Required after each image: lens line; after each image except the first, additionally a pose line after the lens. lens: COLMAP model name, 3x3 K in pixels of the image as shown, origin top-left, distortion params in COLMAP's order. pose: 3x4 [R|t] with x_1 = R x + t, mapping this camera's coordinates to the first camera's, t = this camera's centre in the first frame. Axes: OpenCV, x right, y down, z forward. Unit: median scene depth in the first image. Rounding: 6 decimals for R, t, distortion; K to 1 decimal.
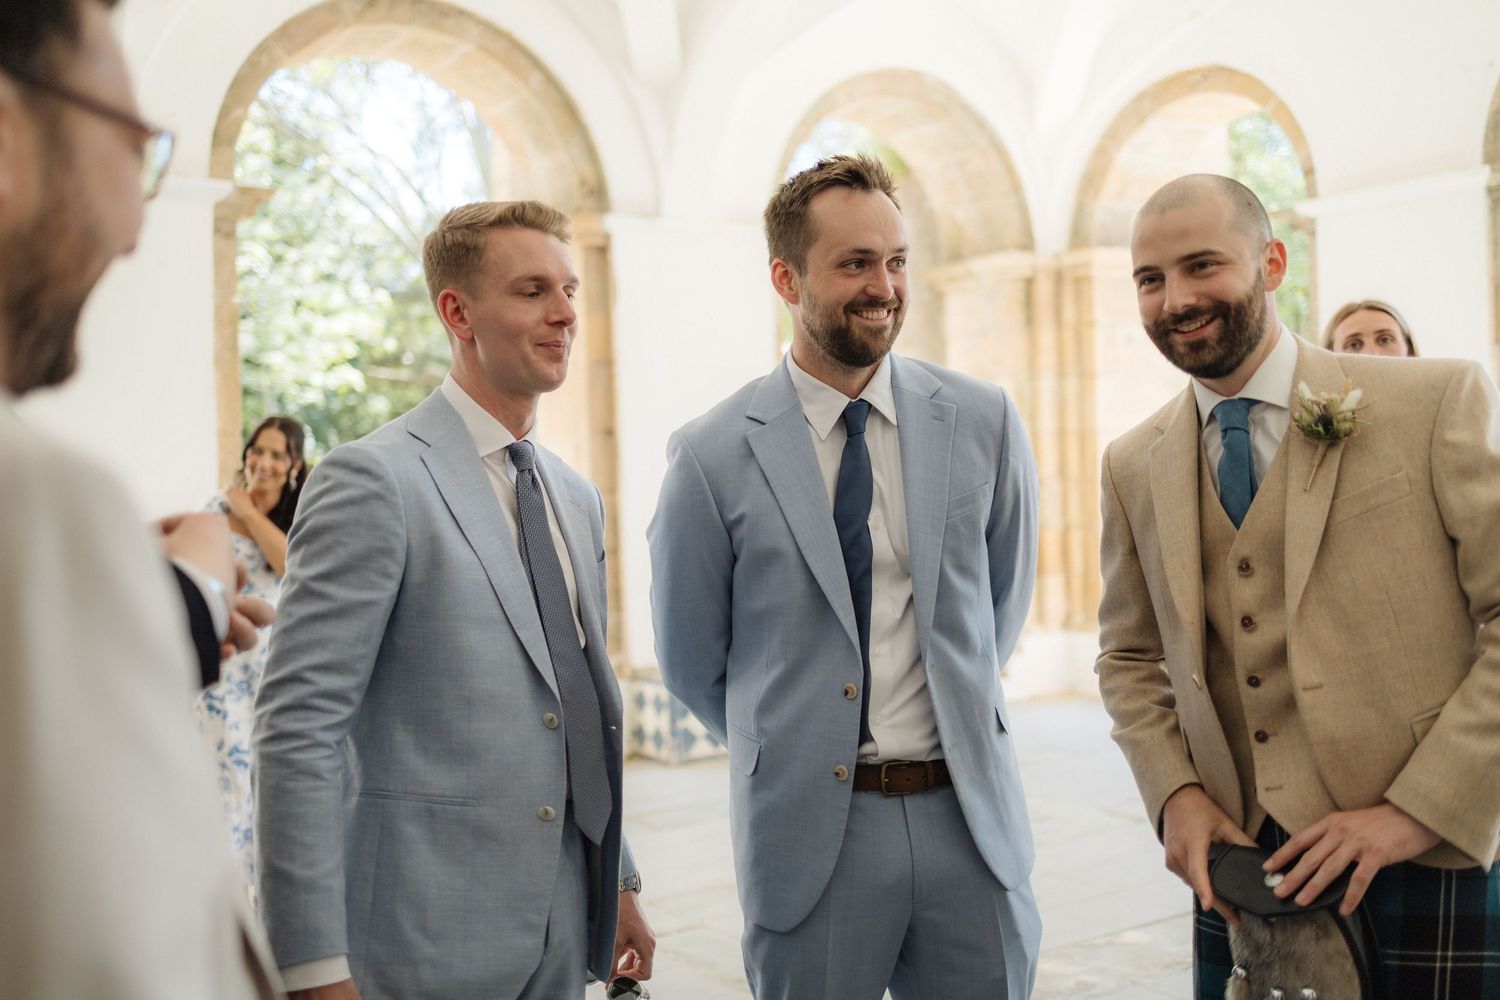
lens RADIAL K [[1527.7, 0, 750.7], [0, 1527.7, 501.5], [0, 0, 1]] dist [0.007207, 0.000000]
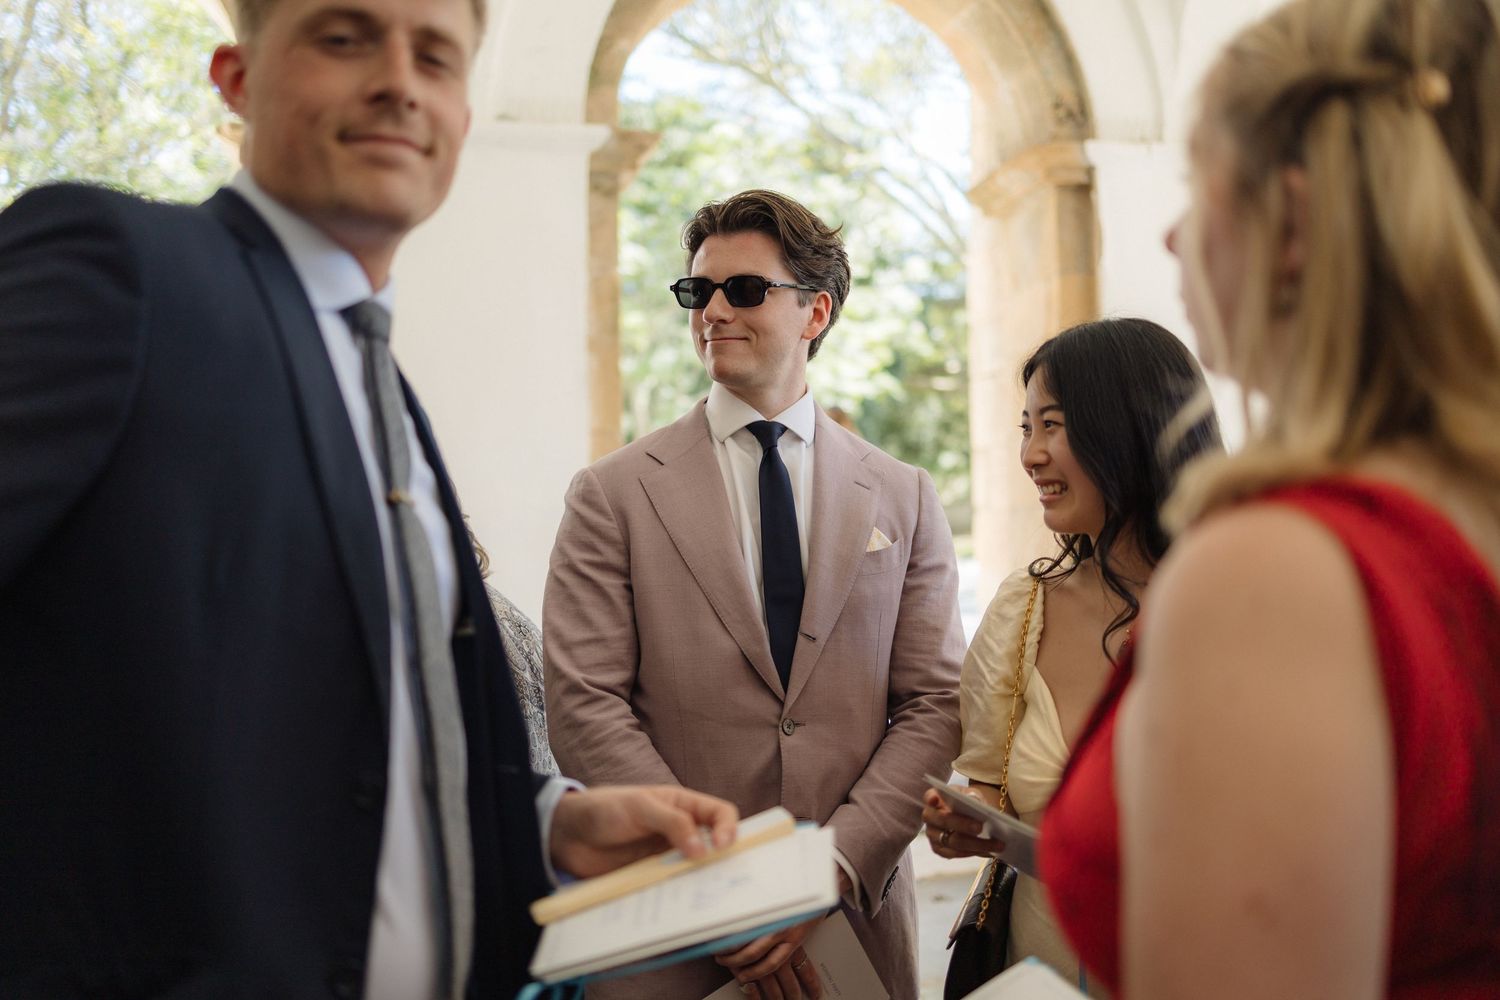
lens RADIAL K [[1527.7, 0, 748.6], [0, 1527.7, 500.0], [0, 0, 1]] dist [0.007207, 0.000000]
pose [[0.932508, -0.000661, -0.361147, 0.023403], [-0.002415, 0.999965, -0.008067, -0.001463], [0.361140, 0.008395, 0.932474, 0.223003]]
